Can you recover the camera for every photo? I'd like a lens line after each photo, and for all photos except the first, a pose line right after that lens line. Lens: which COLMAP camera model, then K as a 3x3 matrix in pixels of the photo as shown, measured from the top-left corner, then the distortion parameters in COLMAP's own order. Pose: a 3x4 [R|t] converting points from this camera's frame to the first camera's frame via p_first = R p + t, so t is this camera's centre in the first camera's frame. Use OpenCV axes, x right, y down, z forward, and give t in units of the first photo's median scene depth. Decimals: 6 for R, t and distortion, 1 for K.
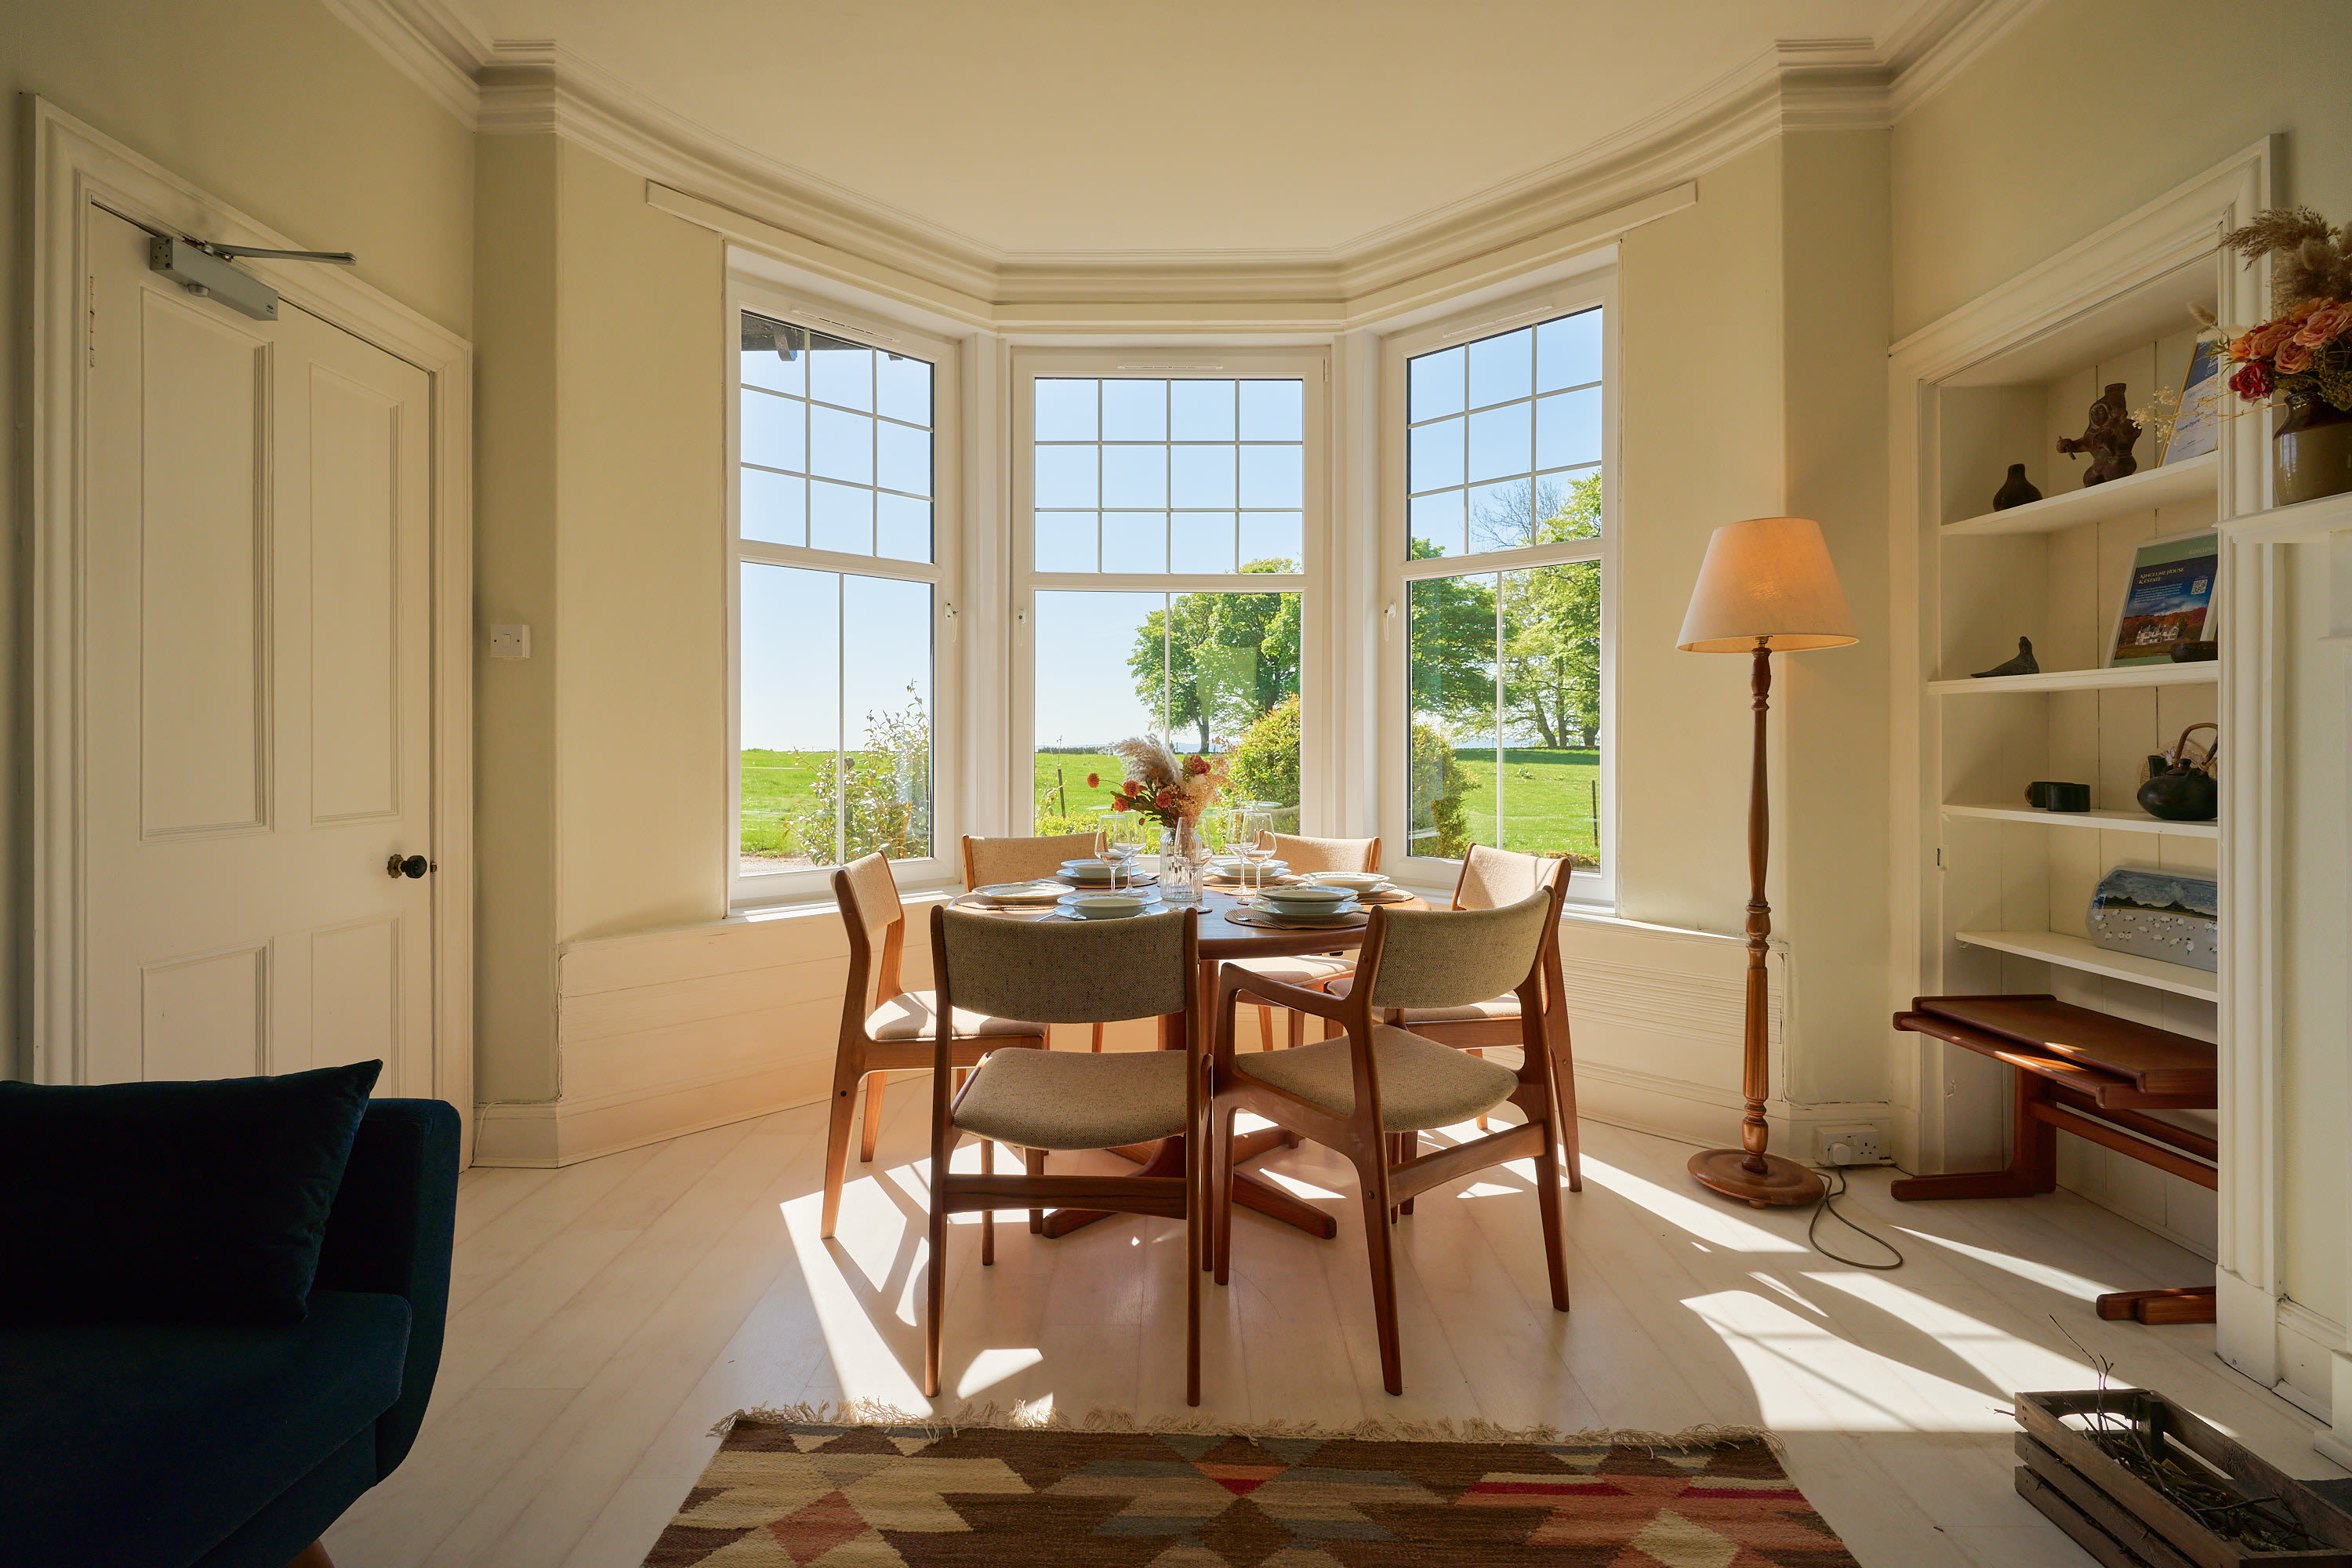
lens RADIAL K [[1098.0, 0, 1163.3], [0, 1098.0, 745.5], [0, 0, 1]] dist [-0.001864, 0.000696]
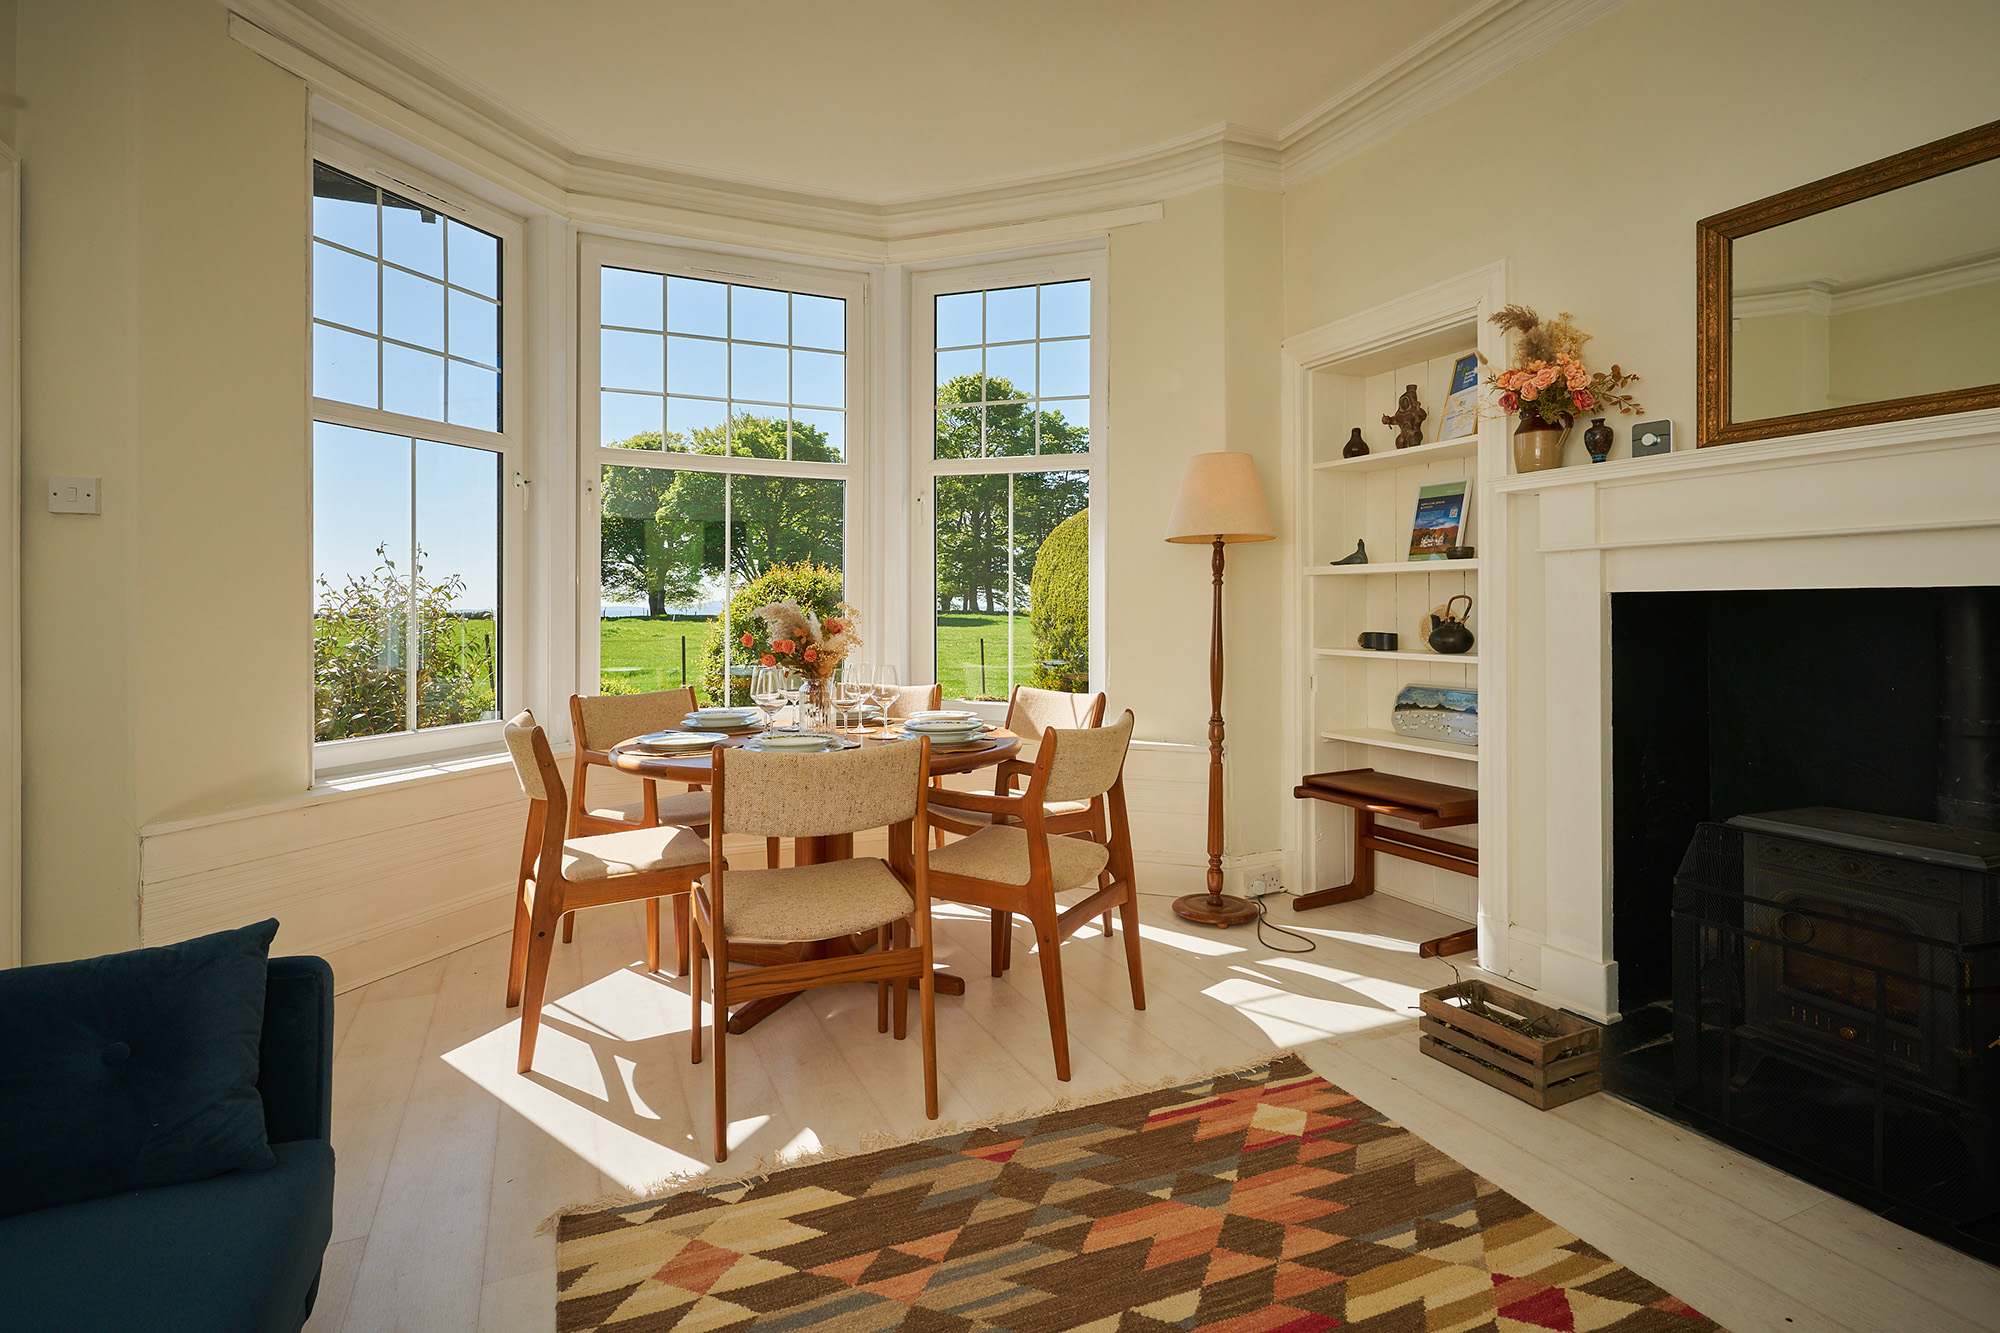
lens RADIAL K [[982.5, 0, 1026.2], [0, 982.5, 610.6], [0, 0, 1]] dist [-0.002366, 0.000318]
pose [[0.905322, -0.002122, 0.424720, -0.237437], [0.001829, 0.999998, 0.001097, 0.000097], [-0.424721, -0.000216, 0.905324, -0.062071]]
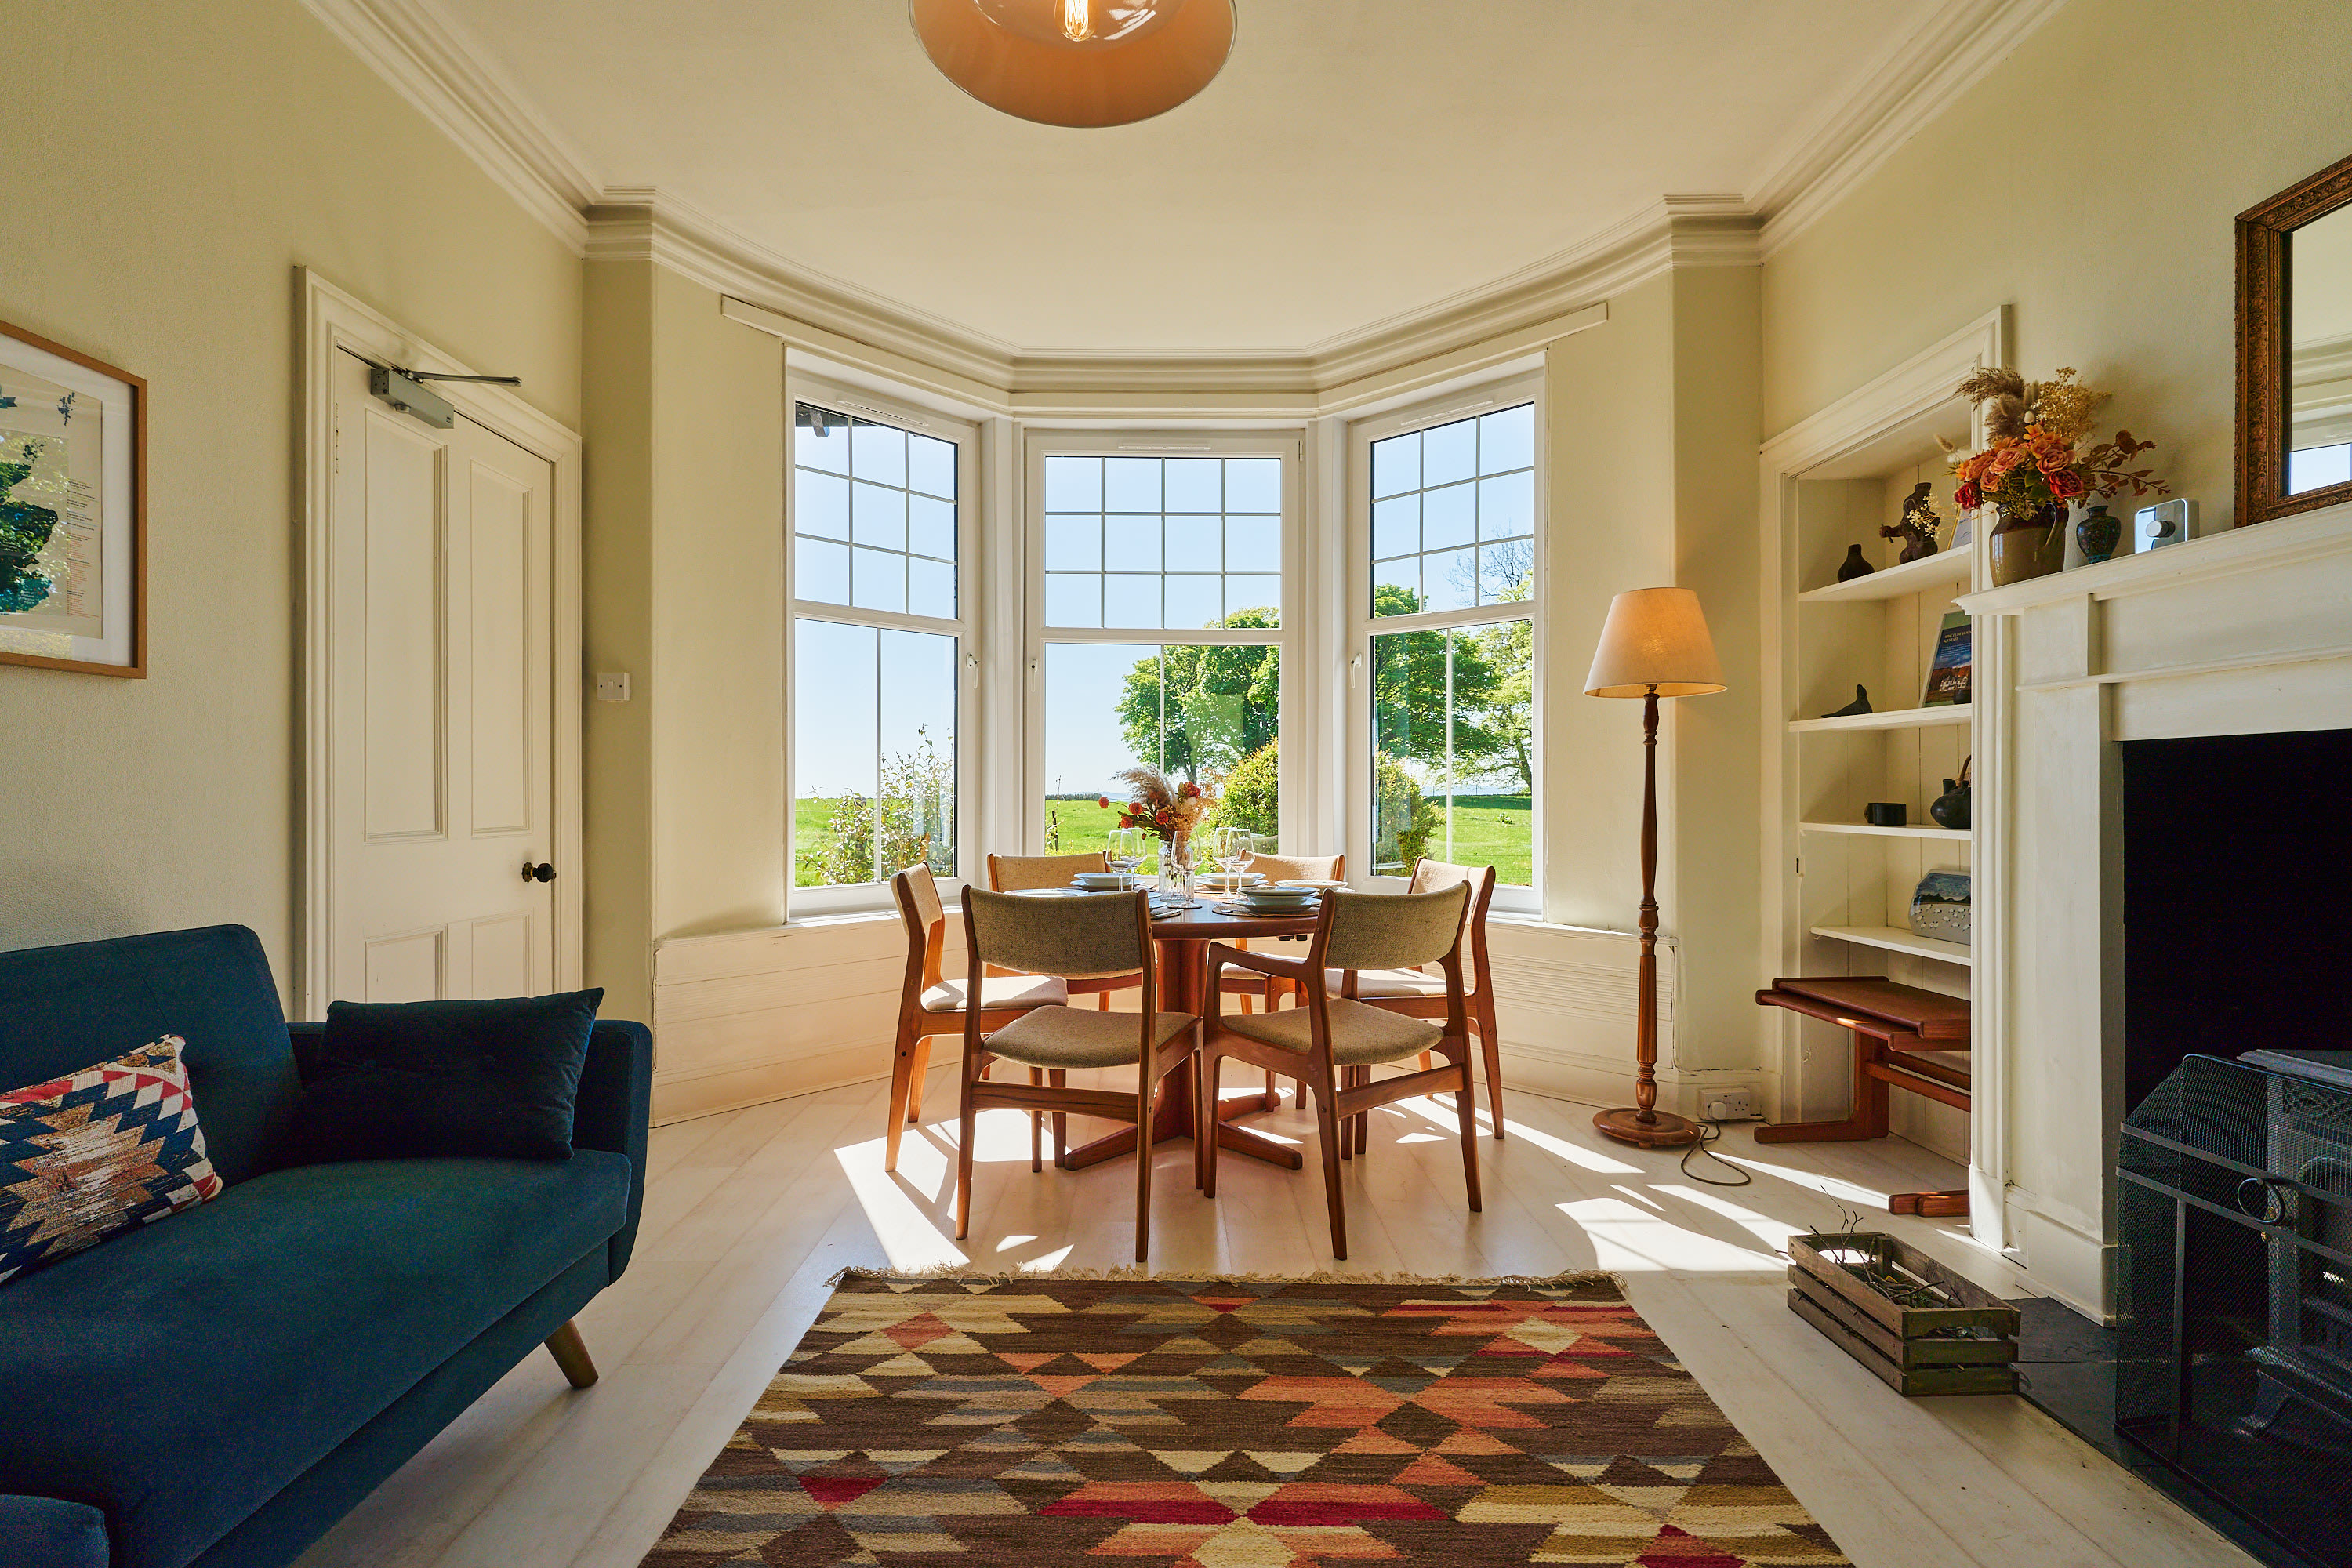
lens RADIAL K [[1078.0, 0, 1178.1], [0, 1078.0, 792.2], [0, 0, 1]] dist [0.000570, 0.000145]
pose [[0.999701, -0.000694, 0.024460, -0.011142], [0.000670, 0.999999, 0.001017, 0.019572], [-0.024460, -0.001001, 0.999700, -0.191397]]
